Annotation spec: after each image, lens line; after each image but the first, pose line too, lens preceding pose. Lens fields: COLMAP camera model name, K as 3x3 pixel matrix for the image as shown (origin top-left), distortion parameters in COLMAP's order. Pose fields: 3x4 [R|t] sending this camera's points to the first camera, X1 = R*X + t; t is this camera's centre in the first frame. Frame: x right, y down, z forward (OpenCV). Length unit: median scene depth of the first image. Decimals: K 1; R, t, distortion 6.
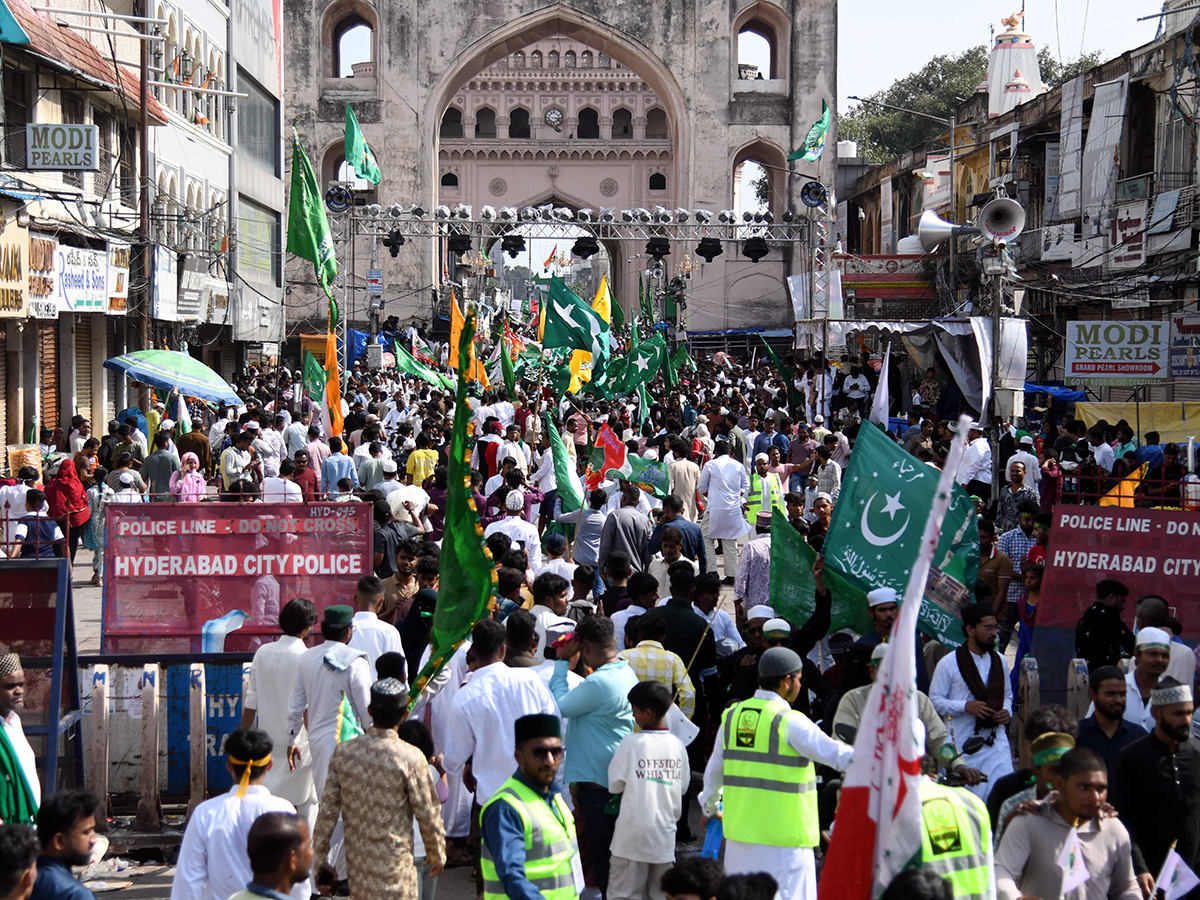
lens RADIAL K [[2291.1, 0, 542.7], [0, 2291.1, 450.2], [0, 0, 1]] dist [0.189423, -0.065125]
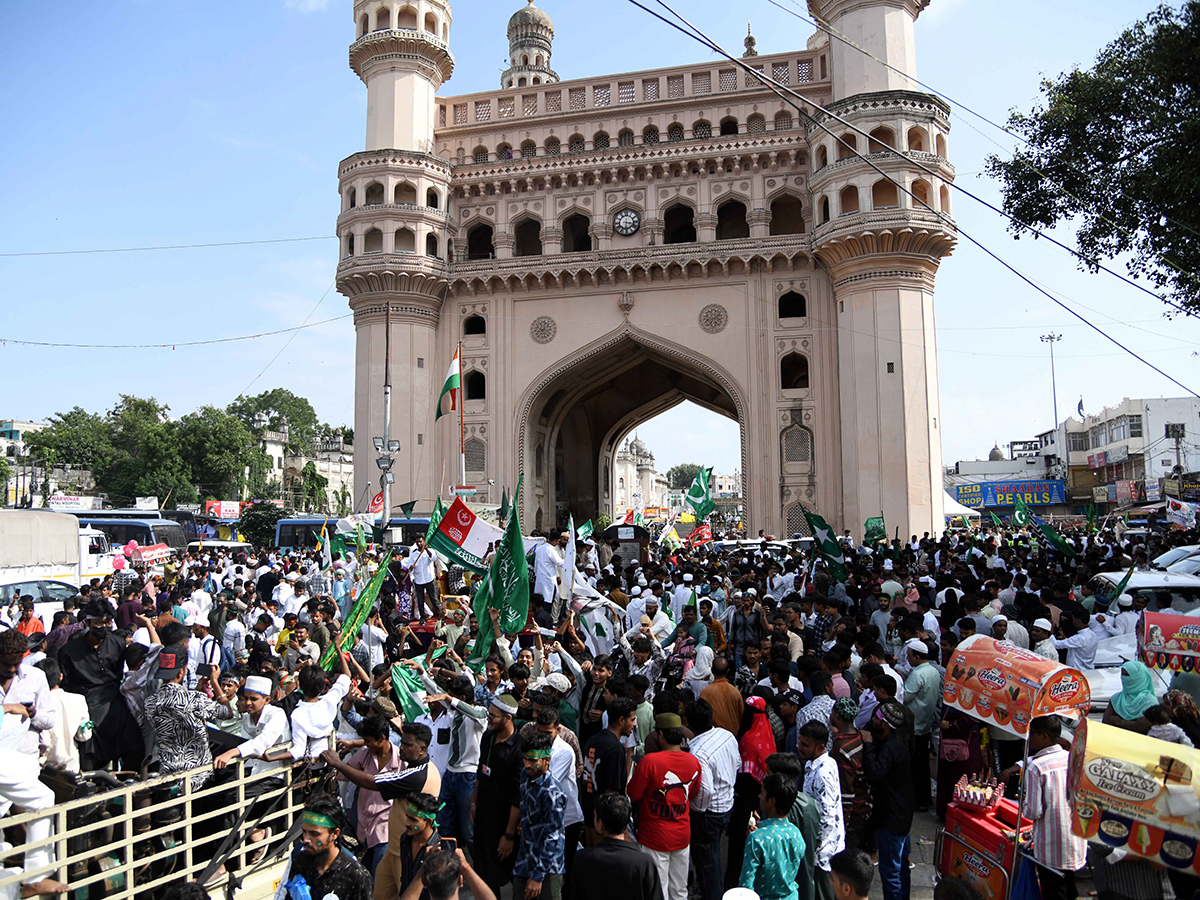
lens RADIAL K [[953.9, 0, 536.3], [0, 953.9, 449.8], [0, 0, 1]] dist [-0.132026, 0.107254]
pose [[0.959538, -0.030137, -0.279963, 0.105255], [-0.006269, 0.991723, -0.128241, -0.089351], [0.281511, 0.124807, 0.951407, 1.458419]]
